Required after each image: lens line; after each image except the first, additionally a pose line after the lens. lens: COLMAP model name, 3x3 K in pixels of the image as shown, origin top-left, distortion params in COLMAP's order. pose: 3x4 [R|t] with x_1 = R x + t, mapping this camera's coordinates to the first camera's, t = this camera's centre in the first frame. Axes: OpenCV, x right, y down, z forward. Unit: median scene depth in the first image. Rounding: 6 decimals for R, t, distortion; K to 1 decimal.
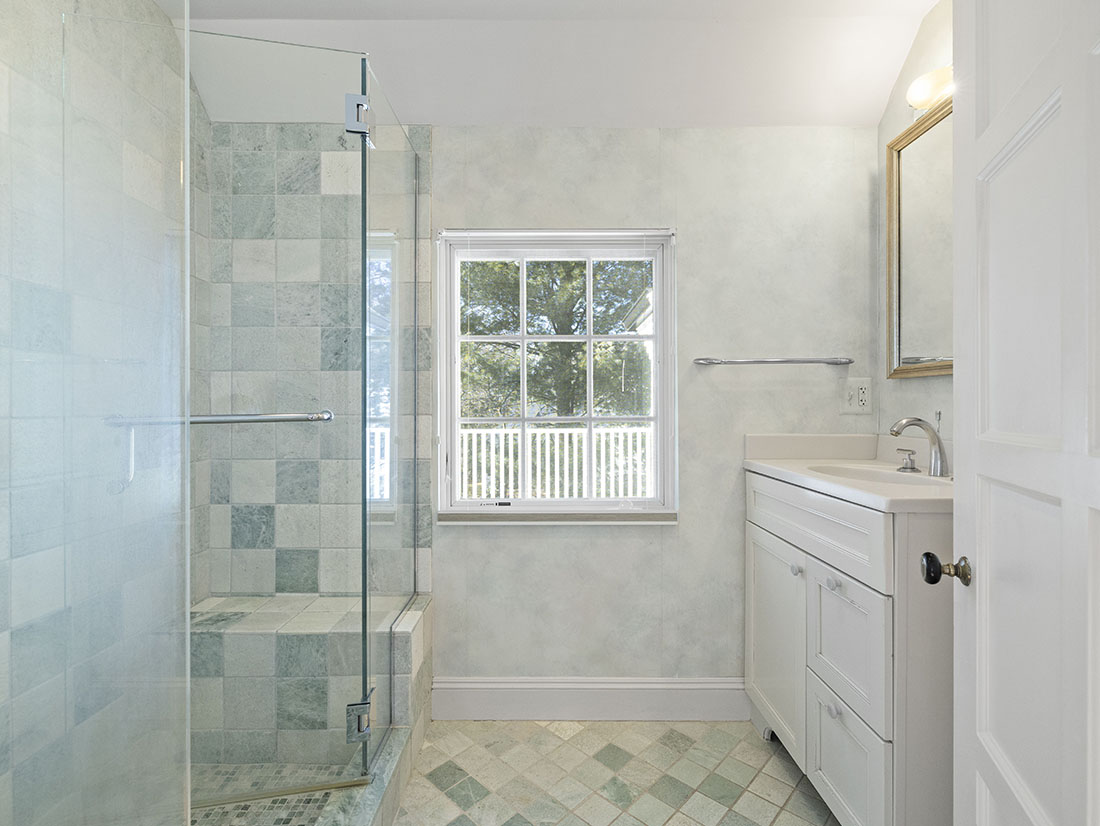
lens RADIAL K [[529.1, 0, 551.1], [0, 529.1, 415.3], [0, 0, 1]] dist [0.001243, -0.000060]
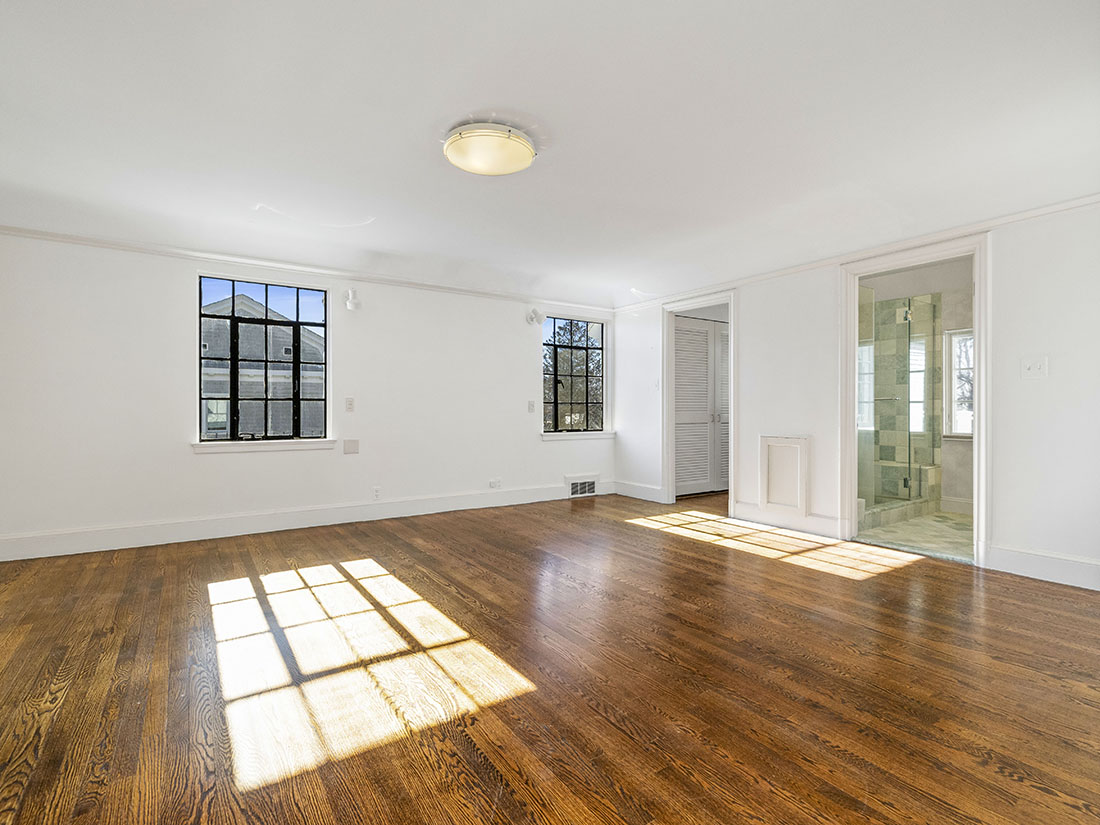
lens RADIAL K [[529.1, 0, 559.3], [0, 529.1, 413.7], [0, 0, 1]] dist [0.001243, -0.000060]
pose [[0.555060, 0.003487, -0.831803, 0.950736], [-0.000217, 0.999992, 0.004048, 0.062462], [0.831810, -0.002066, 0.555056, -2.140322]]
